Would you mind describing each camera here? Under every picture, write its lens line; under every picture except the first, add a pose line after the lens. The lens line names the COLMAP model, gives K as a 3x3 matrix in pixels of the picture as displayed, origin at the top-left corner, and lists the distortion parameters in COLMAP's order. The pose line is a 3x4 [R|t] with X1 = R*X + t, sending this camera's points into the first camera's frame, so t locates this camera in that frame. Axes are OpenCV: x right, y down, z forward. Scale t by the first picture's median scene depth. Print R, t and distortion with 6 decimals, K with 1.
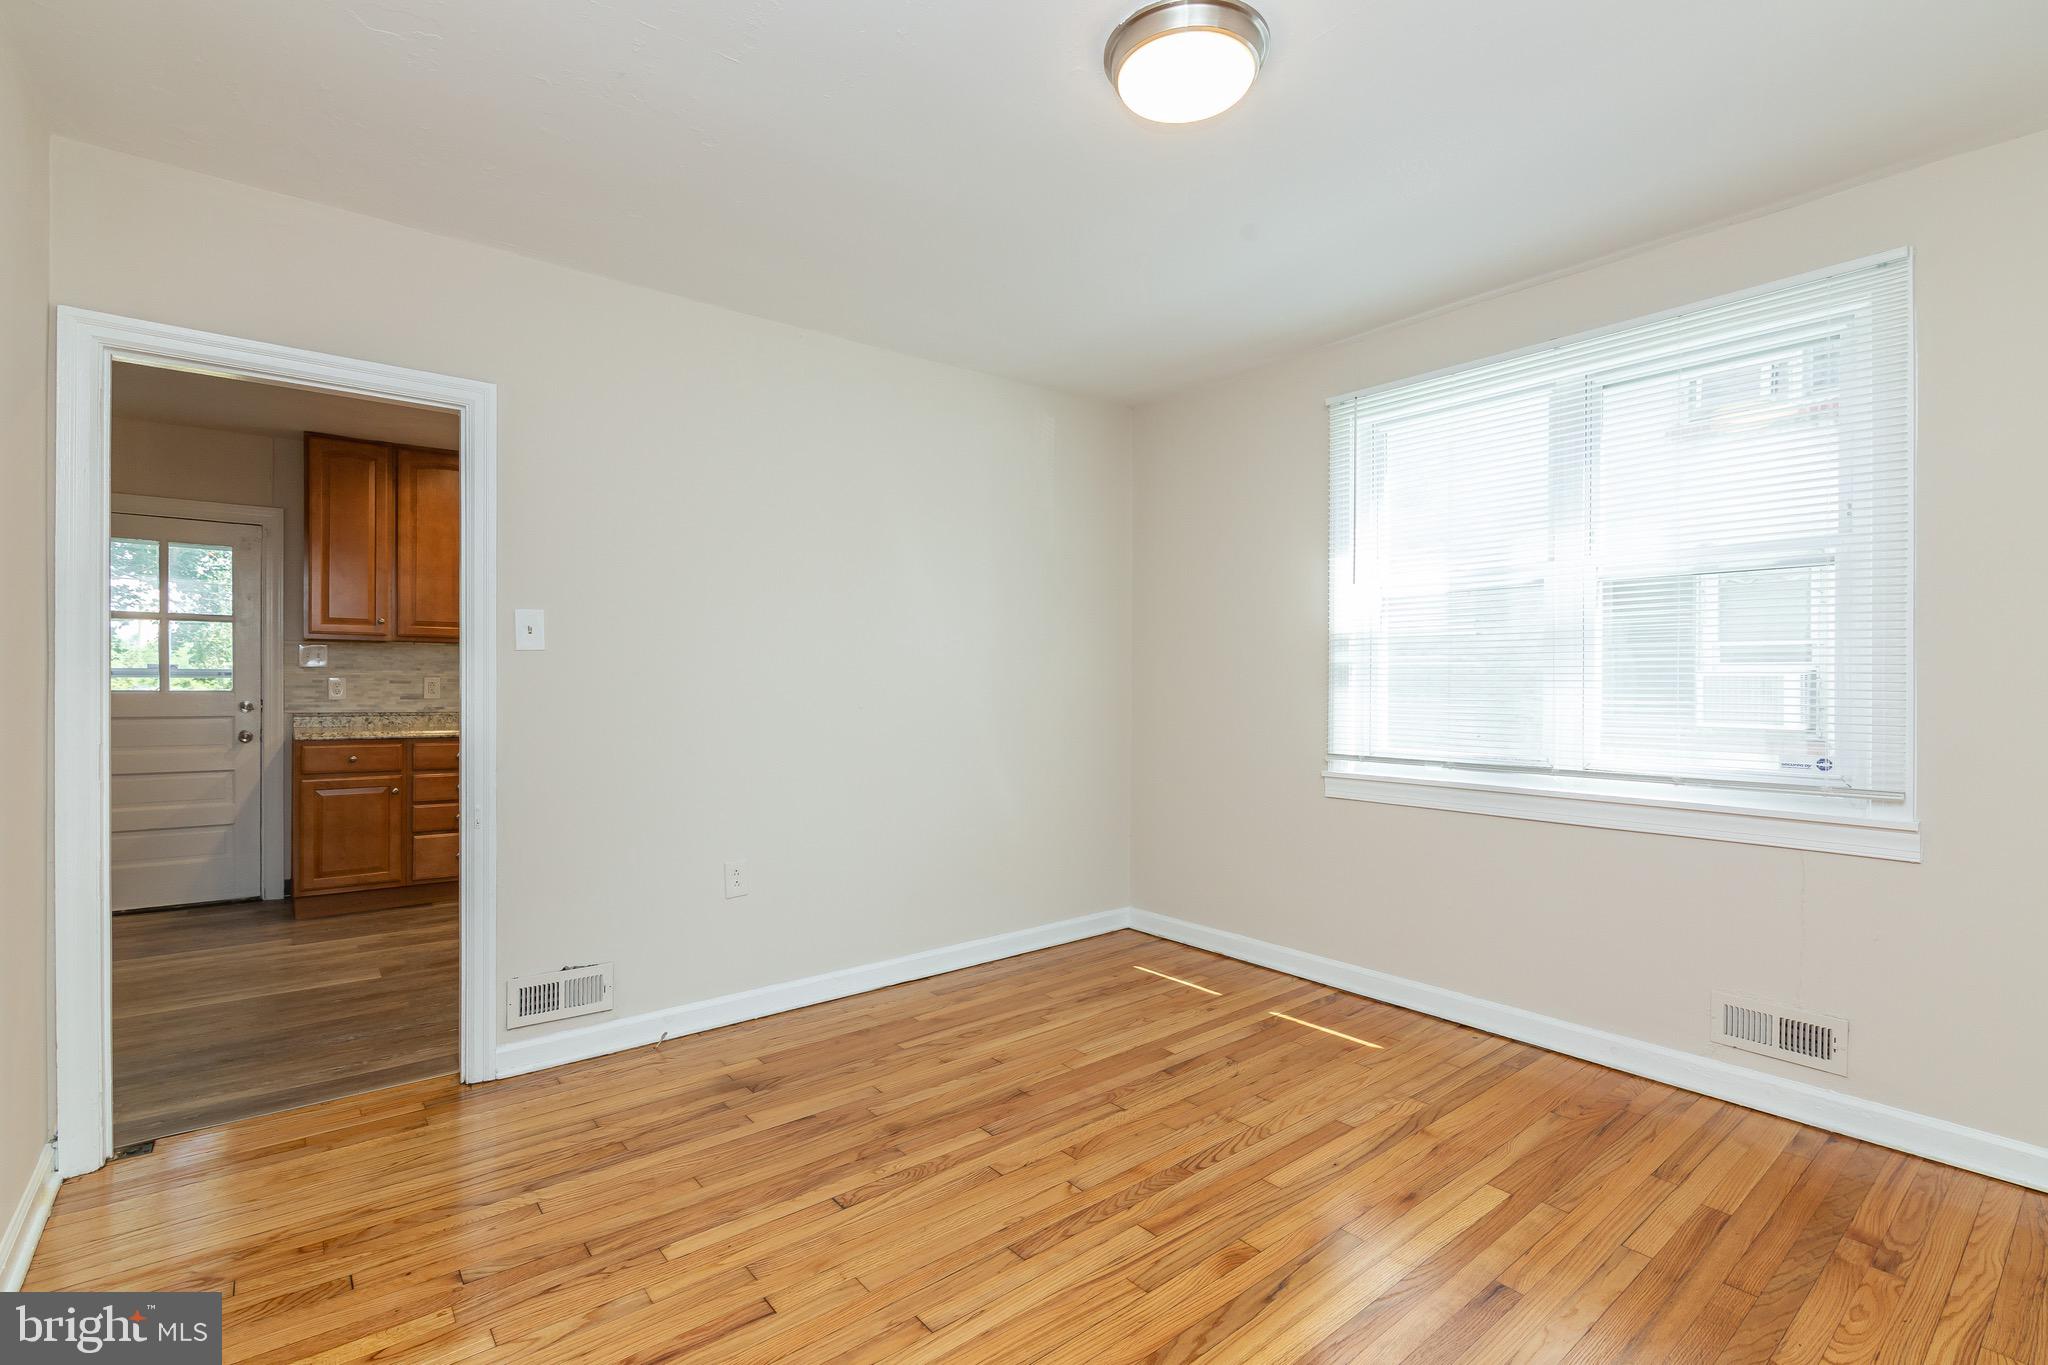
lens RADIAL K [[935.1, 0, 1021.5], [0, 935.1, 681.4], [0, 0, 1]] dist [0.003476, 0.000029]
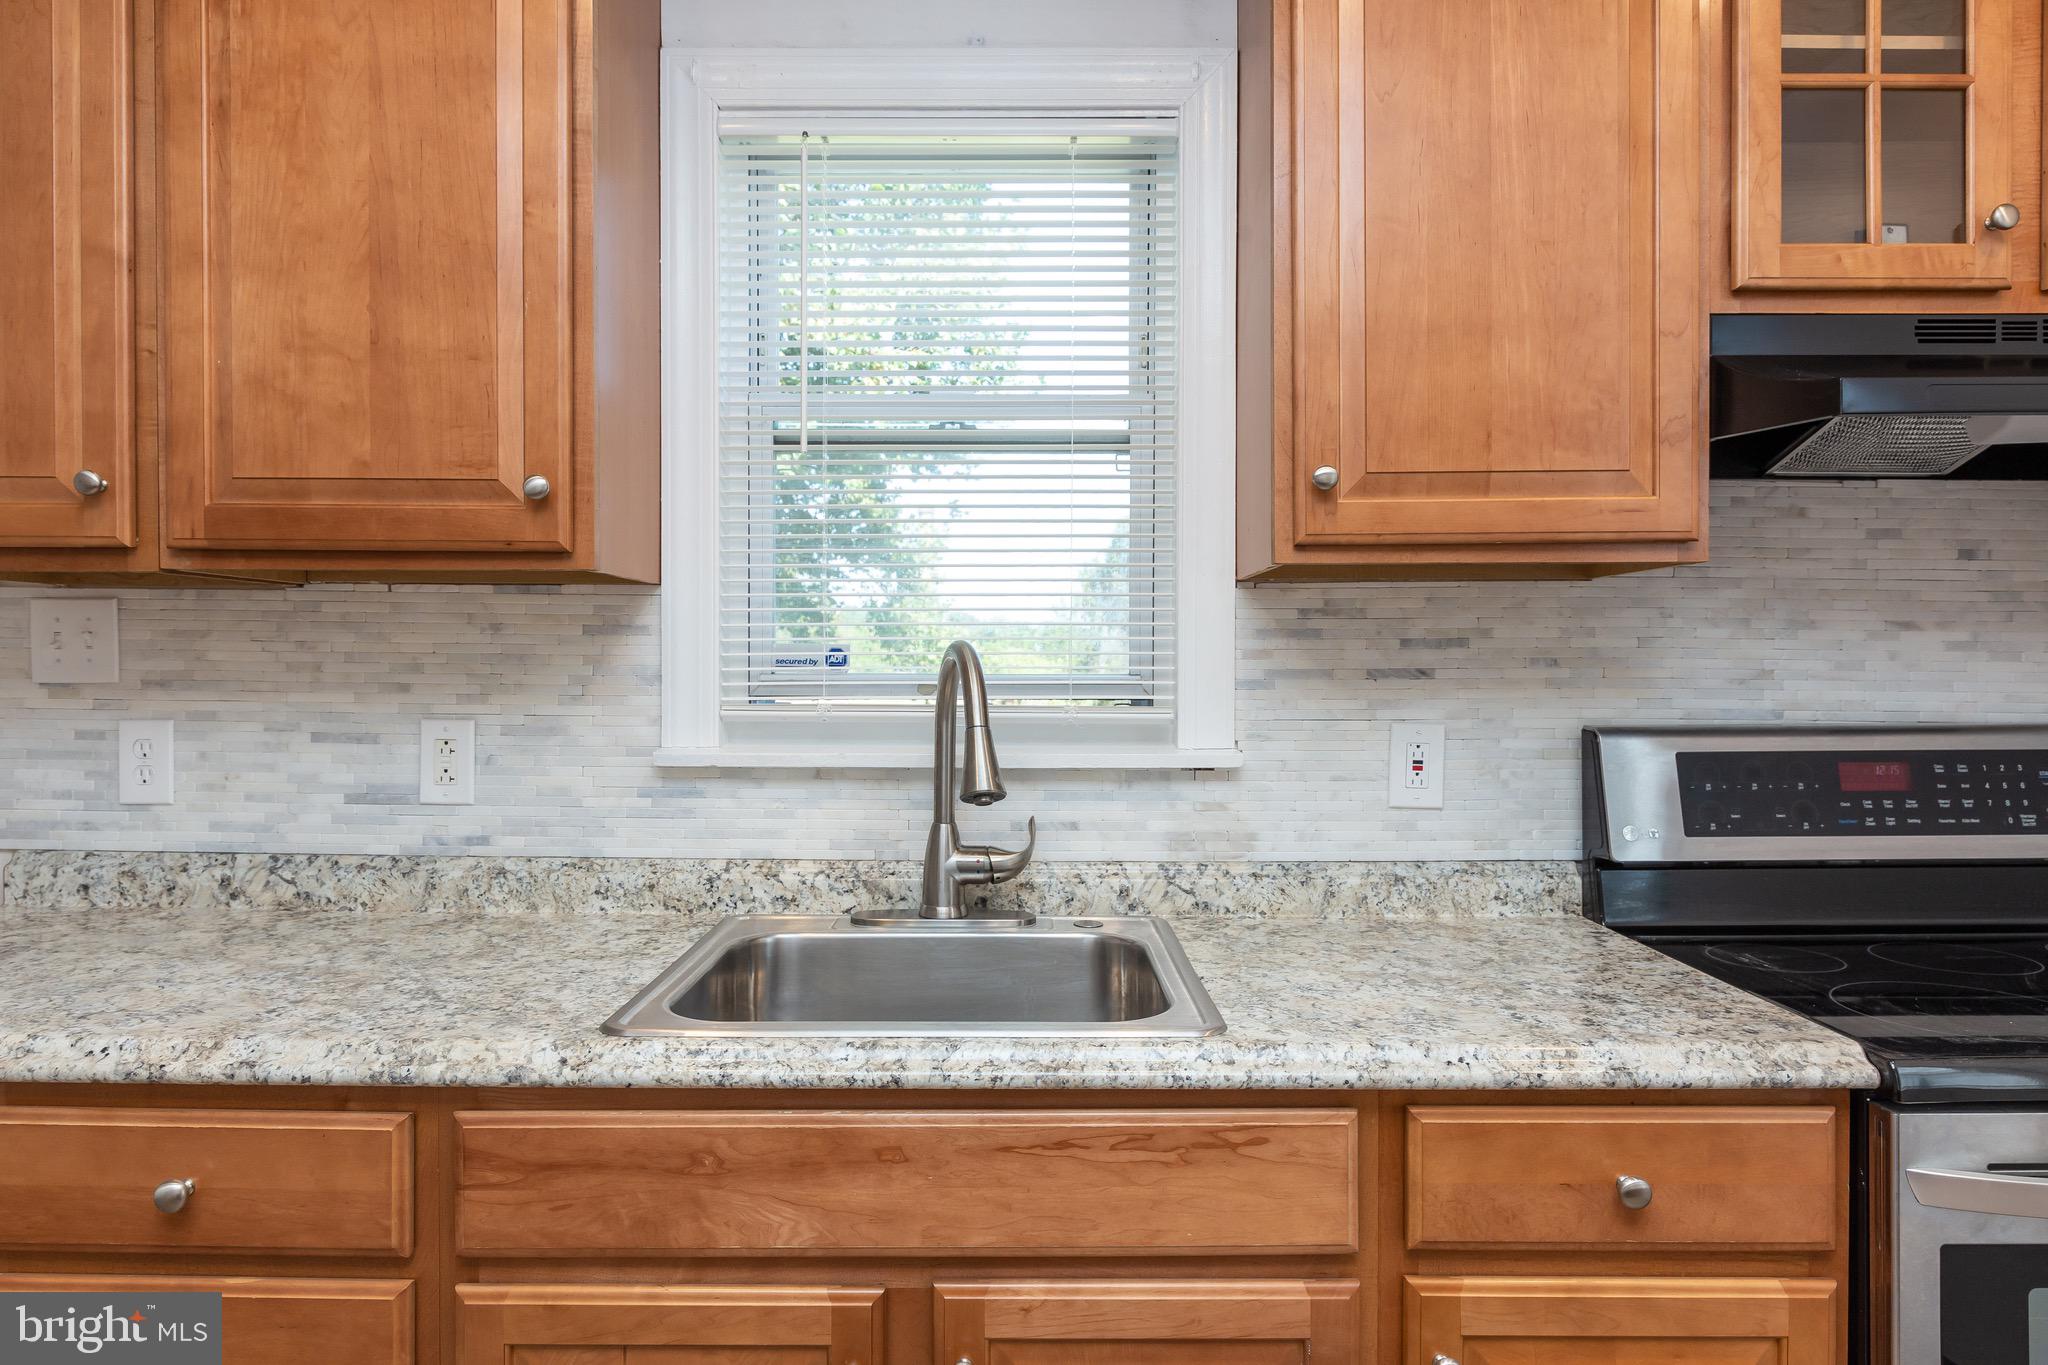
lens RADIAL K [[1194.1, 0, 1021.3], [0, 1194.1, 676.7], [0, 0, 1]] dist [-0.001036, -0.003476]
pose [[0.778468, 0.006775, -0.627648, -0.348518], [-0.002779, 0.999969, 0.007347, -0.021412], [0.627678, -0.003975, 0.778463, 0.962787]]
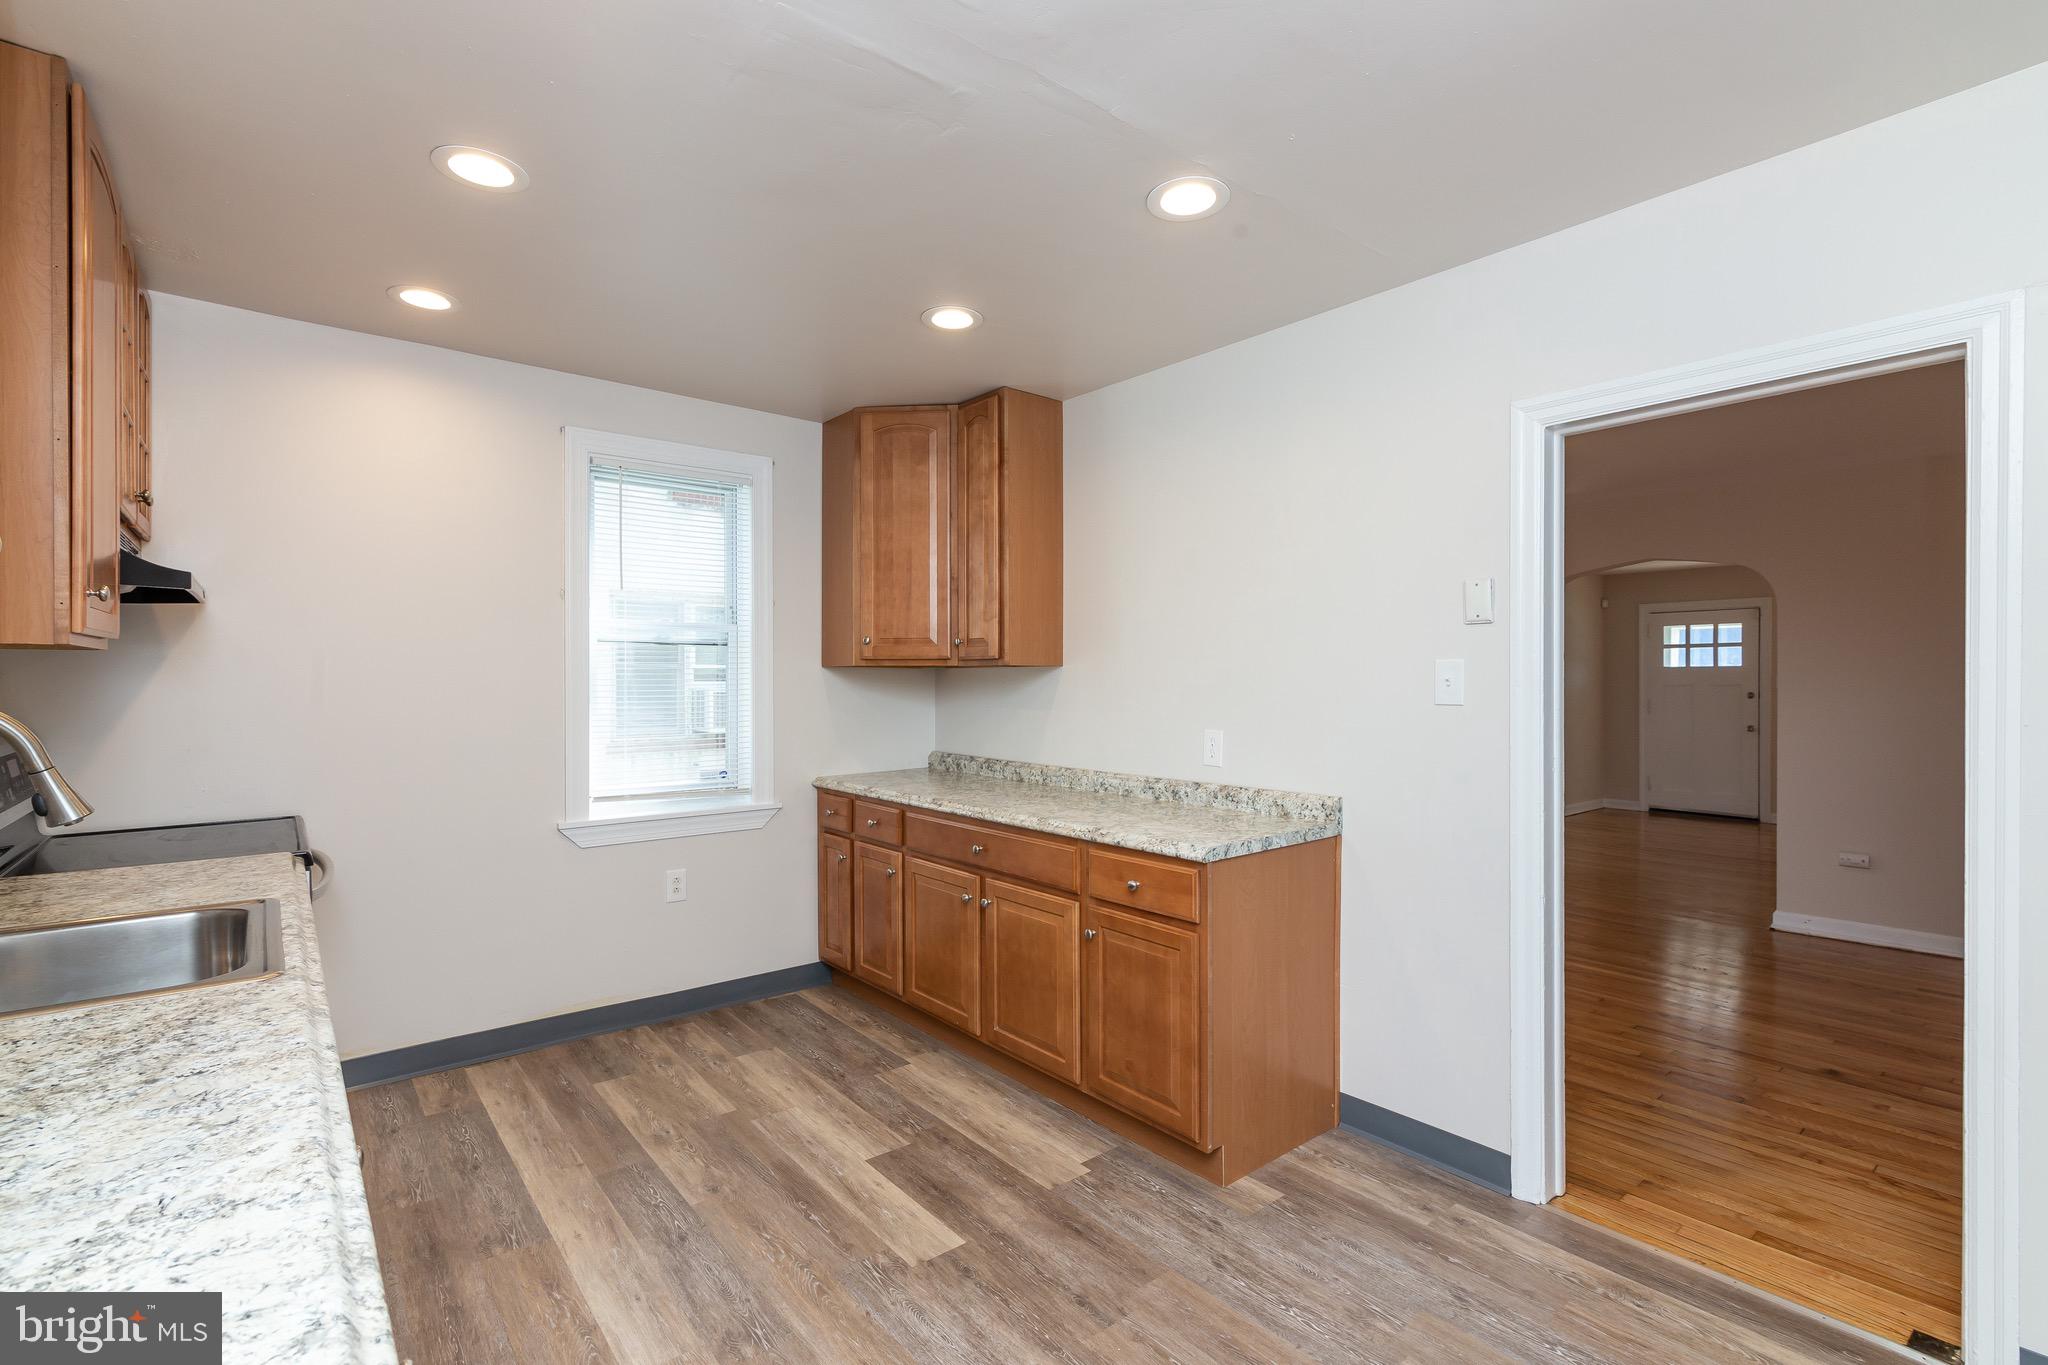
lens RADIAL K [[935.1, 0, 1028.3], [0, 935.1, 683.9], [0, 0, 1]] dist [0.003476, 0.000029]
pose [[-0.009555, -0.002511, 0.999951, -1.016488], [0.000073, 0.999997, 0.002512, -0.041406], [-0.999954, 0.000097, -0.009555, 1.185490]]
